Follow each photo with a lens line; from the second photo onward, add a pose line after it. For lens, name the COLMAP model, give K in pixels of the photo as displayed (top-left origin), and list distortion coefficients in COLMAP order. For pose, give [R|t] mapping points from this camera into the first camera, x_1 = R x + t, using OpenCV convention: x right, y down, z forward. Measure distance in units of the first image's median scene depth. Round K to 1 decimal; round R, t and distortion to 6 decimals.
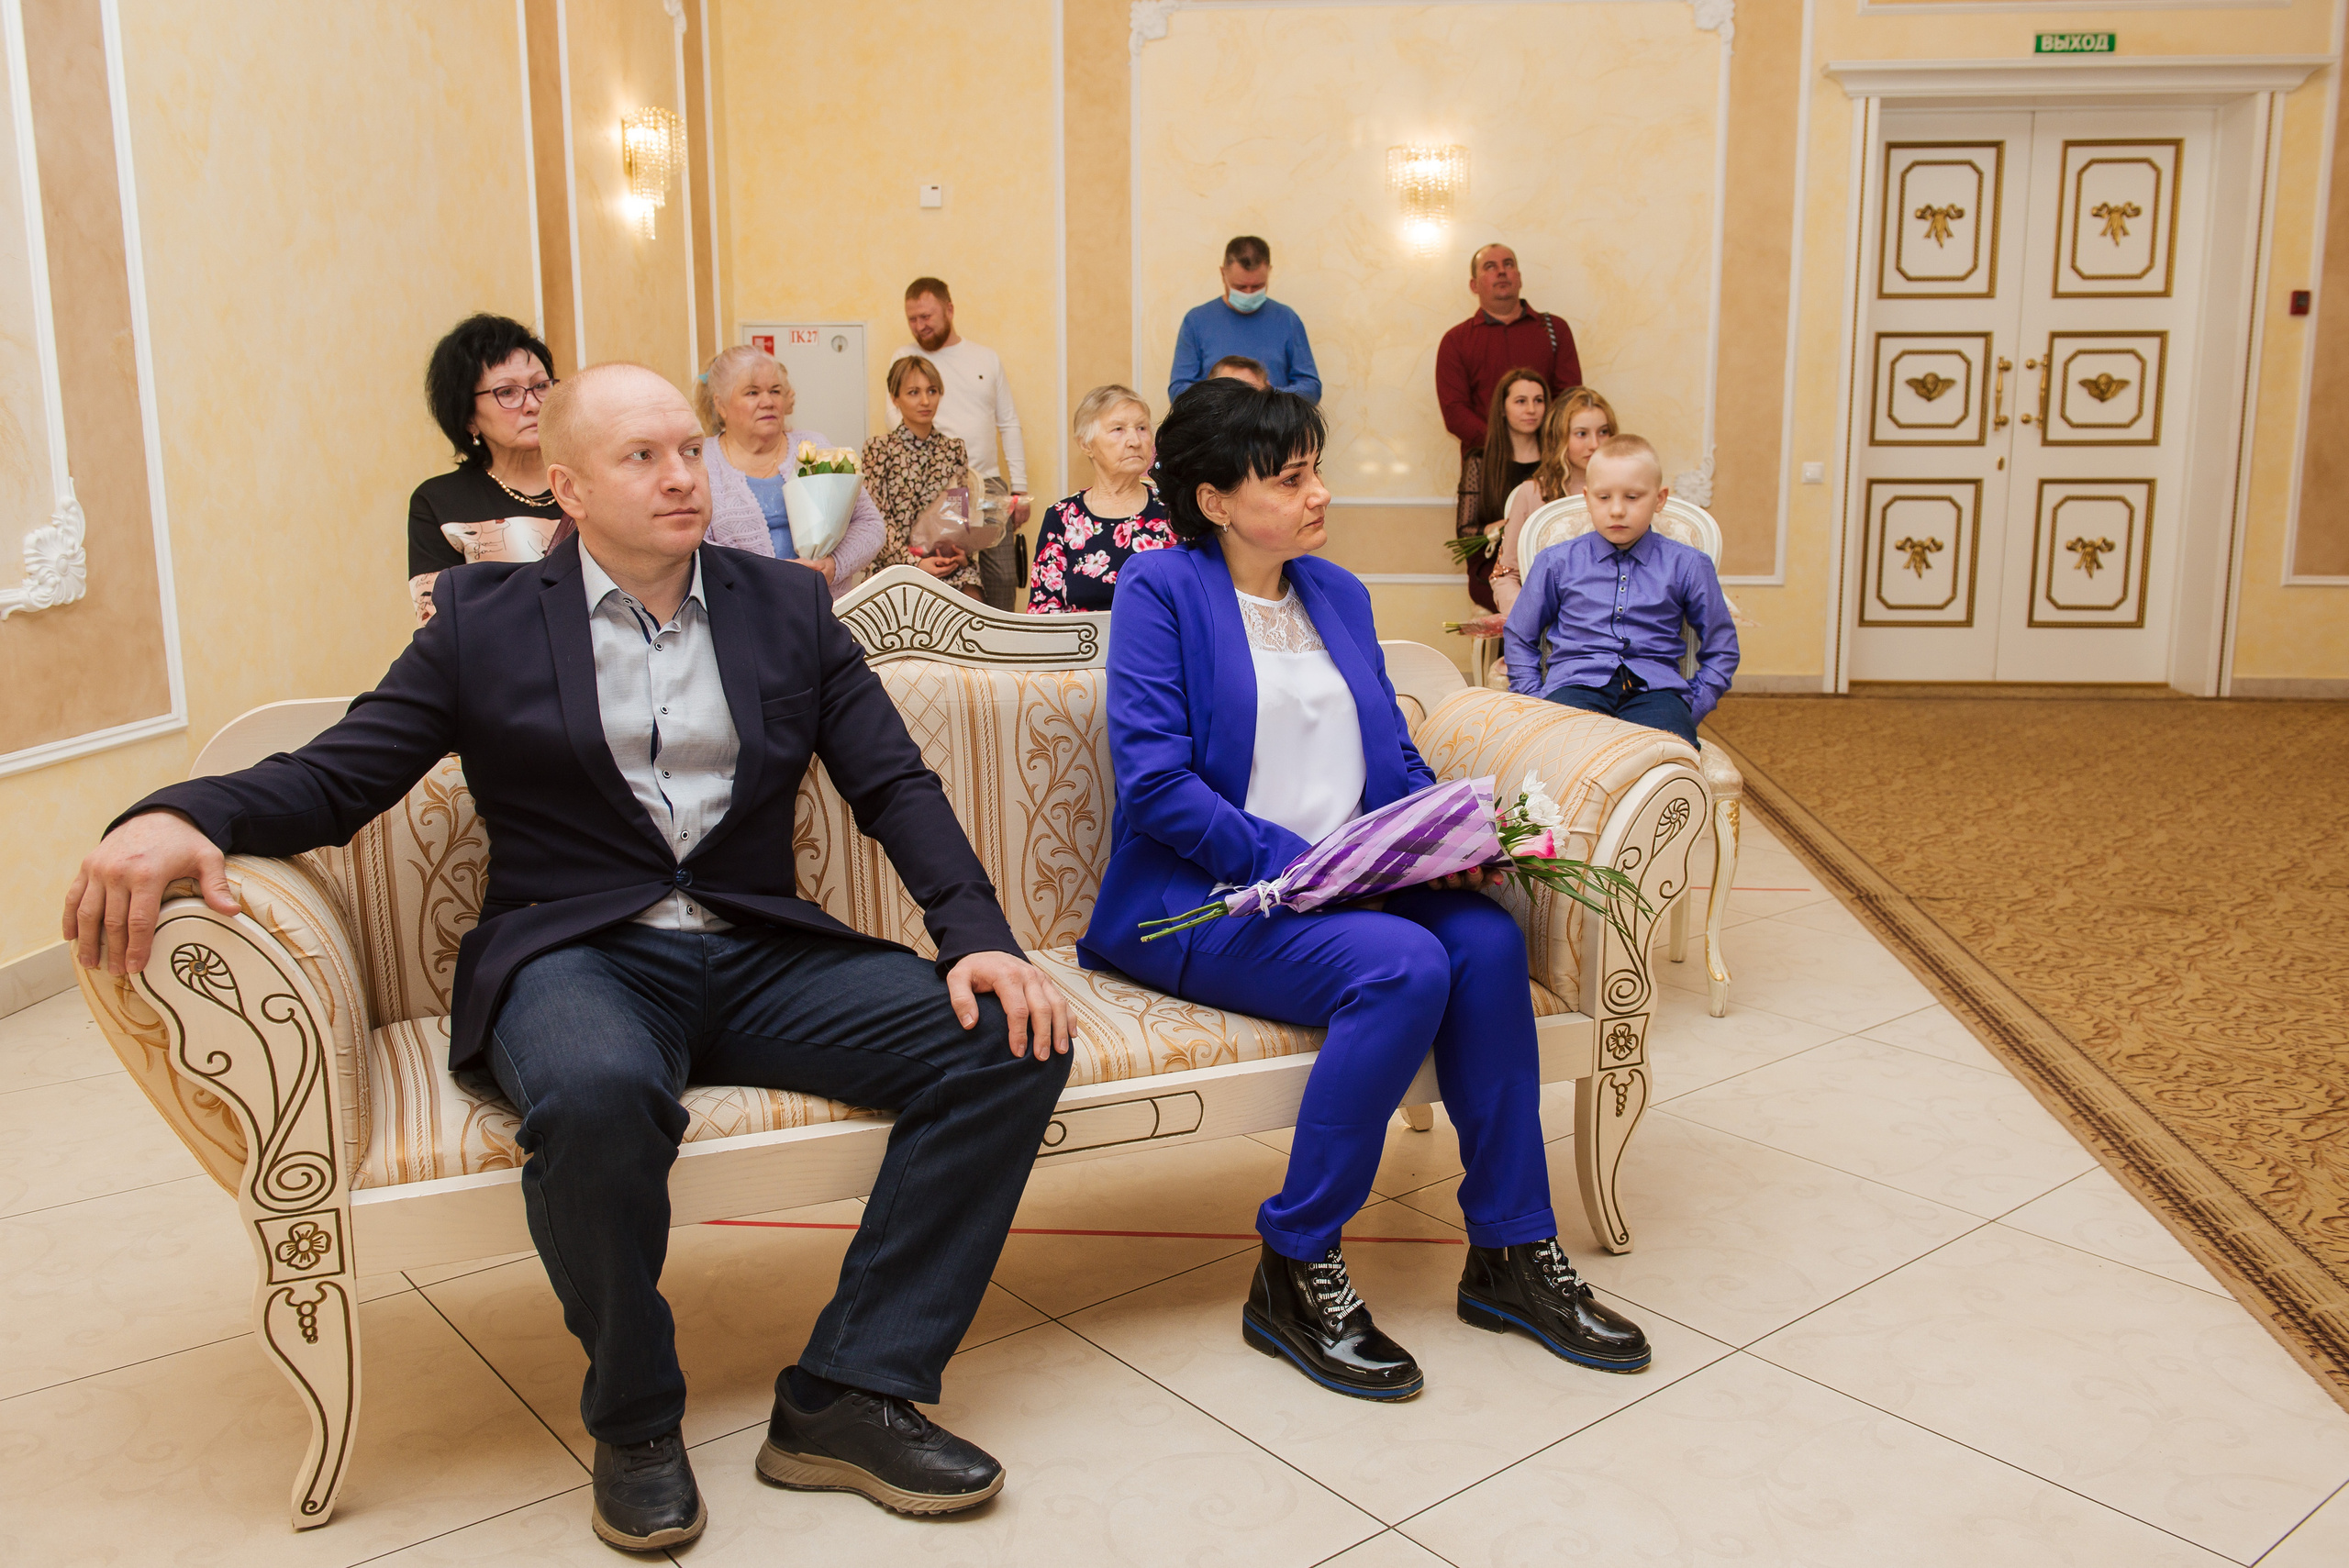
lens RADIAL K [[1964.7, 0, 1174.5], [0, 1964.7, 784.0], [0, 0, 1]] dist [-0.007284, -0.008373]
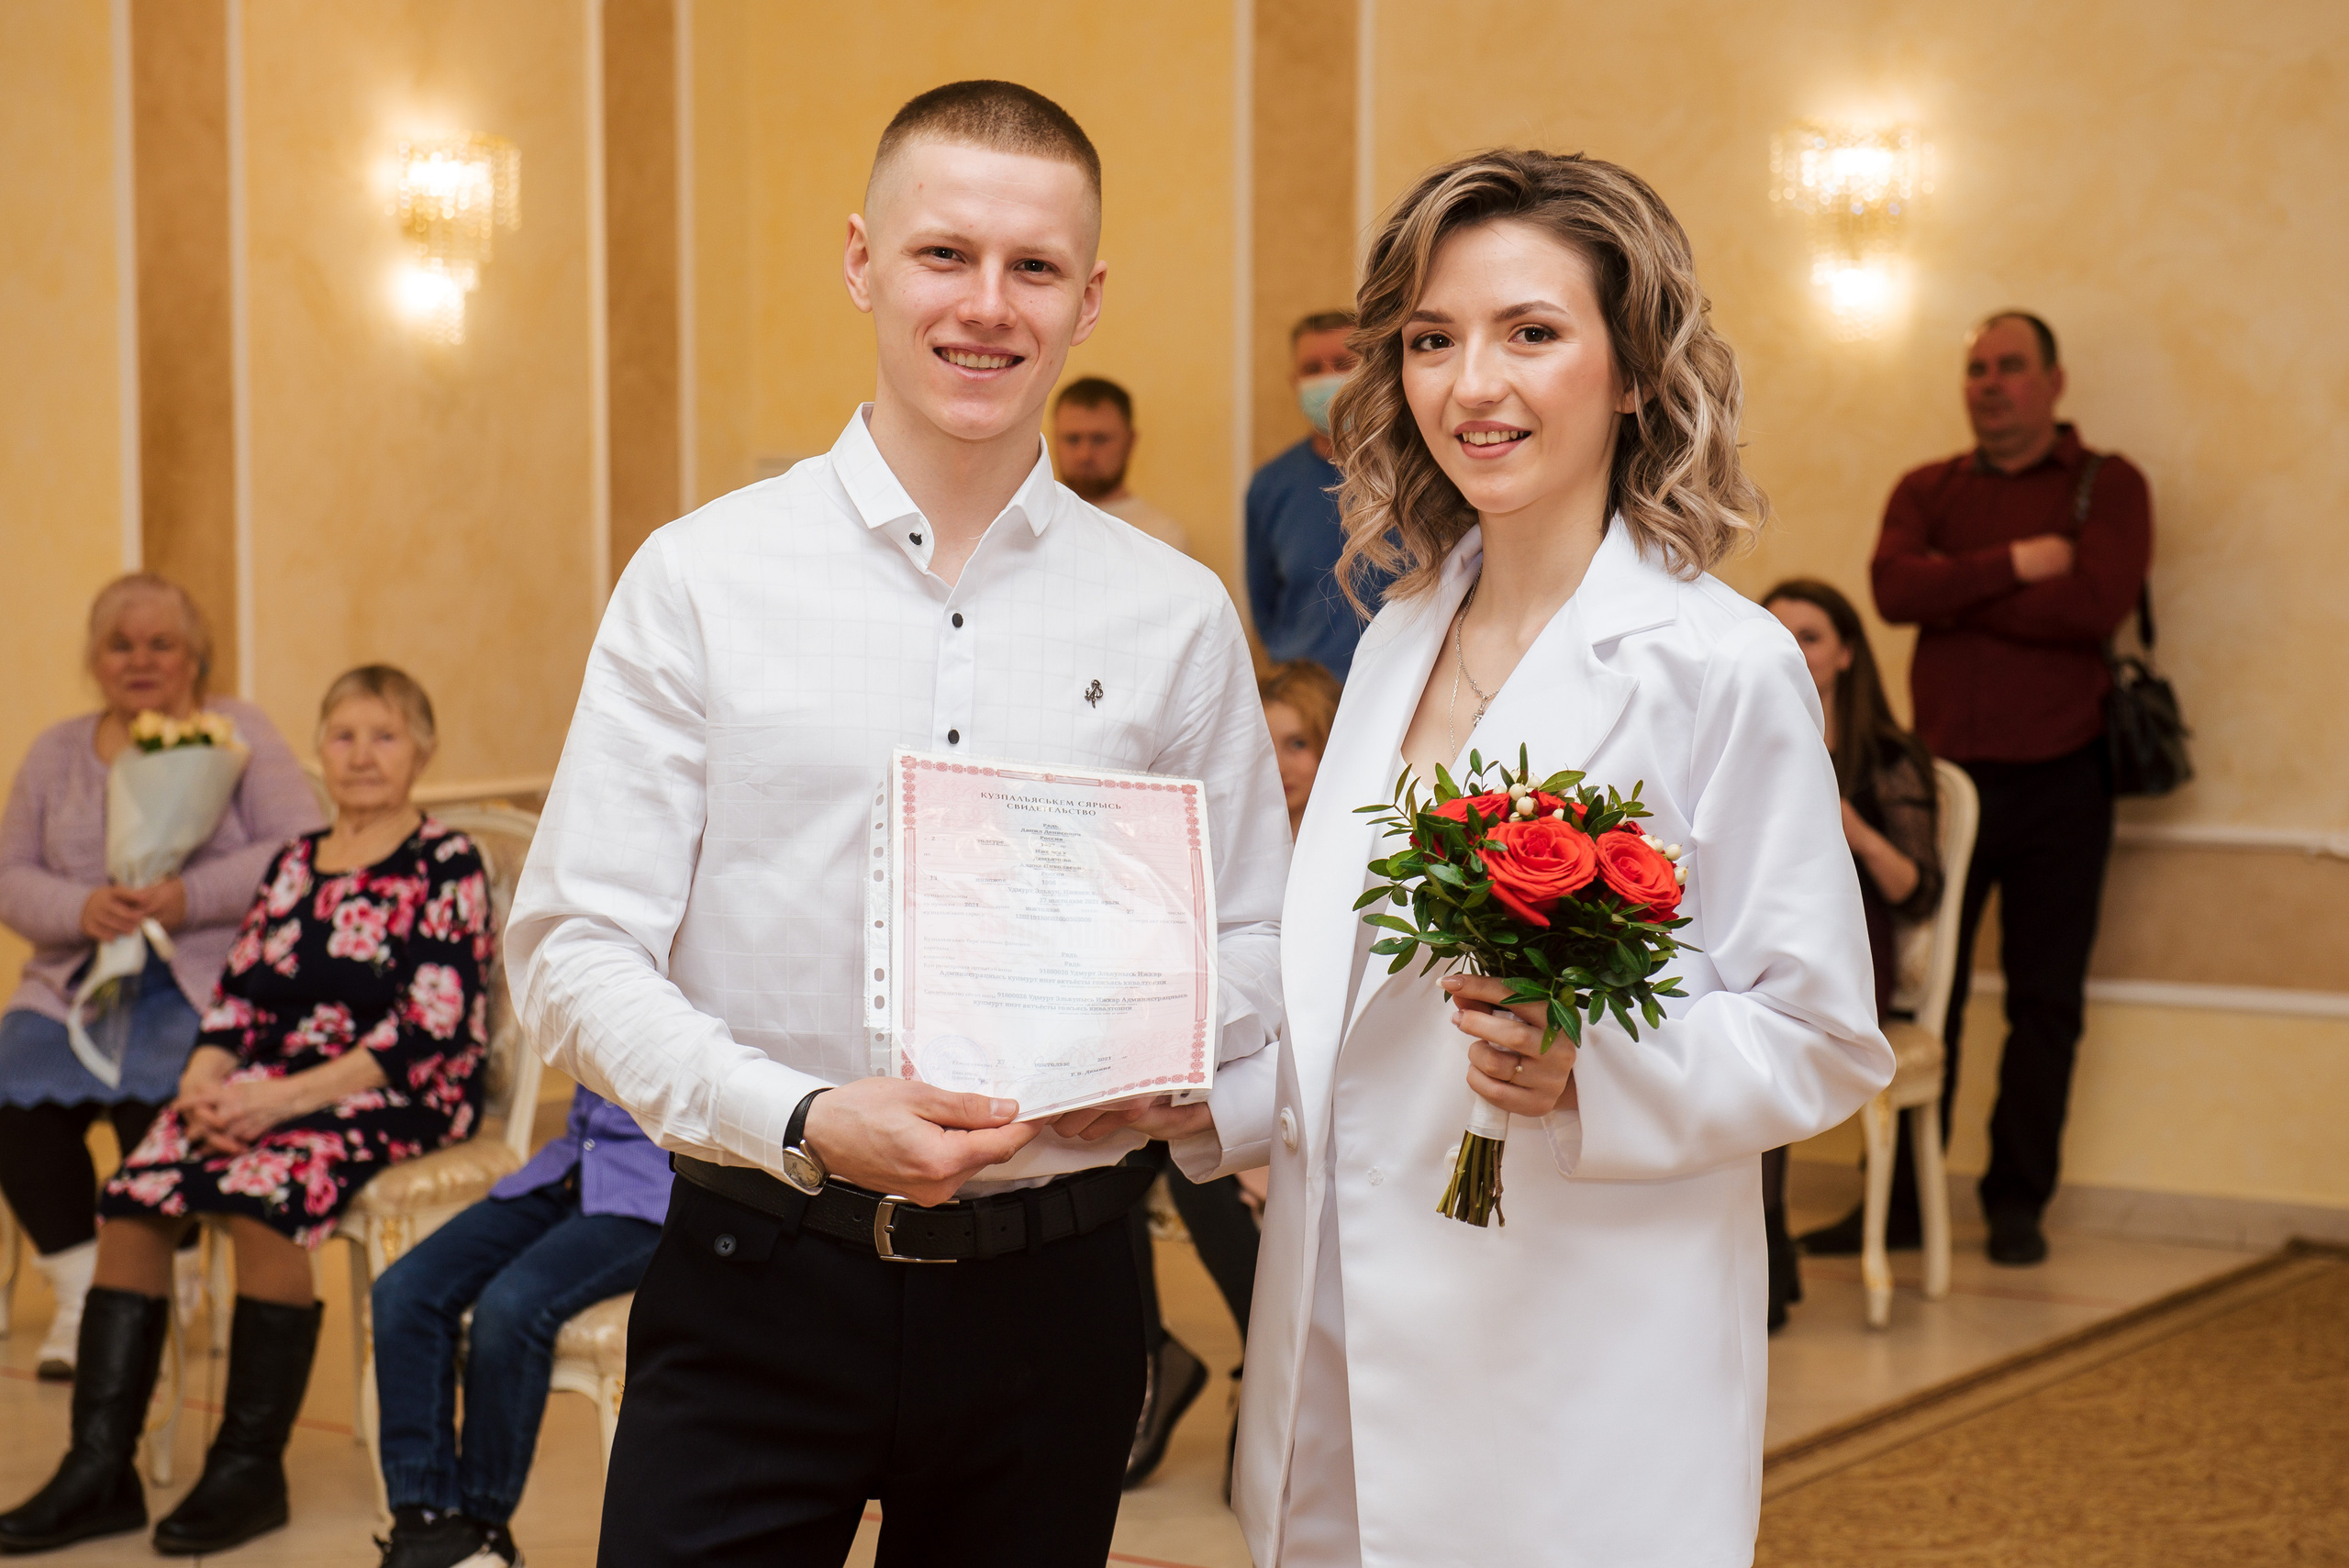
lens RADIAL K [[4712.3, 0, 1174.5], [0, 4712.3, 784.0], [0, 0, 1]] dist [0.095398, 0.508216]
pose [[0.882078, 0.032927, -0.469951, 0.614398], [-0.087408, 0.991673, -0.094579, -0.028173], [0.462924, 0.124504, 0.877611, -0.145829]]
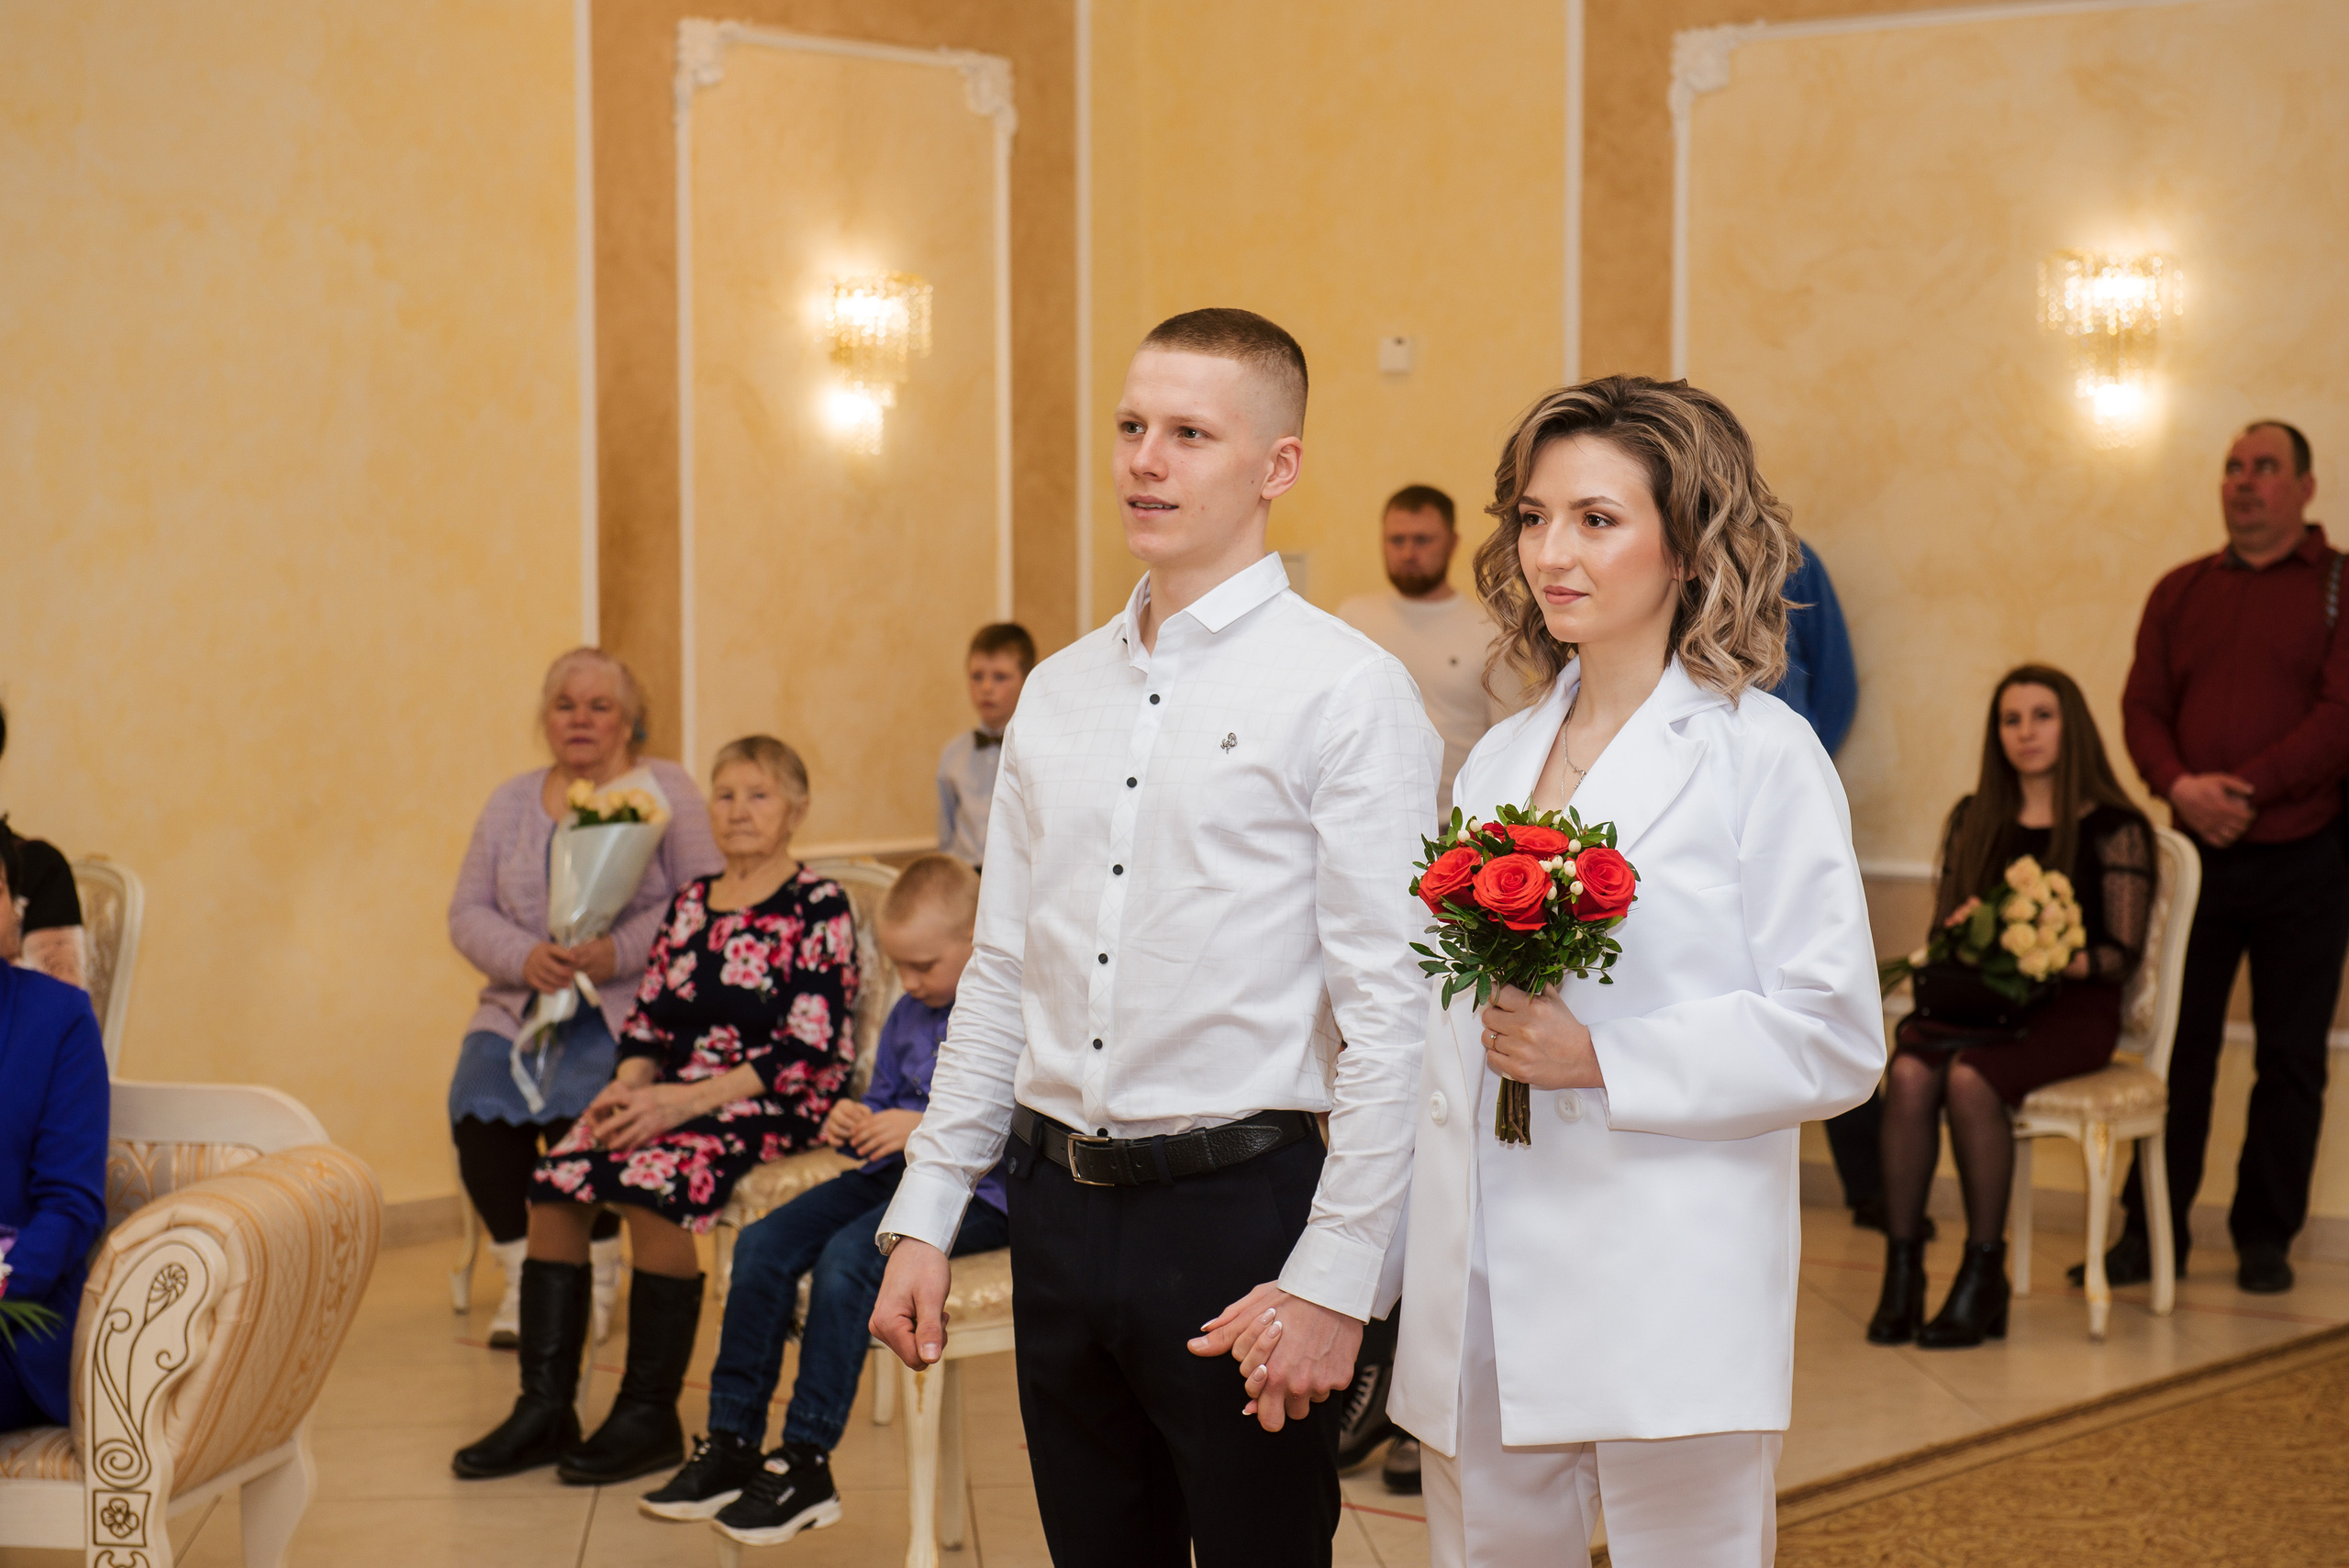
lens RADIAL K [[4565.2, 0, 1167.1], [0, 4565.2, 725.8], [0, 0, 1]] dist [0.487601, -3.064379]
pose [[0.823976, 0.024328, -0.566102, 0.729688], [-0.104662, 0.988421, -0.109861, -0.020172], [0.556875, 0.149772, 0.816981, -0.233168]]
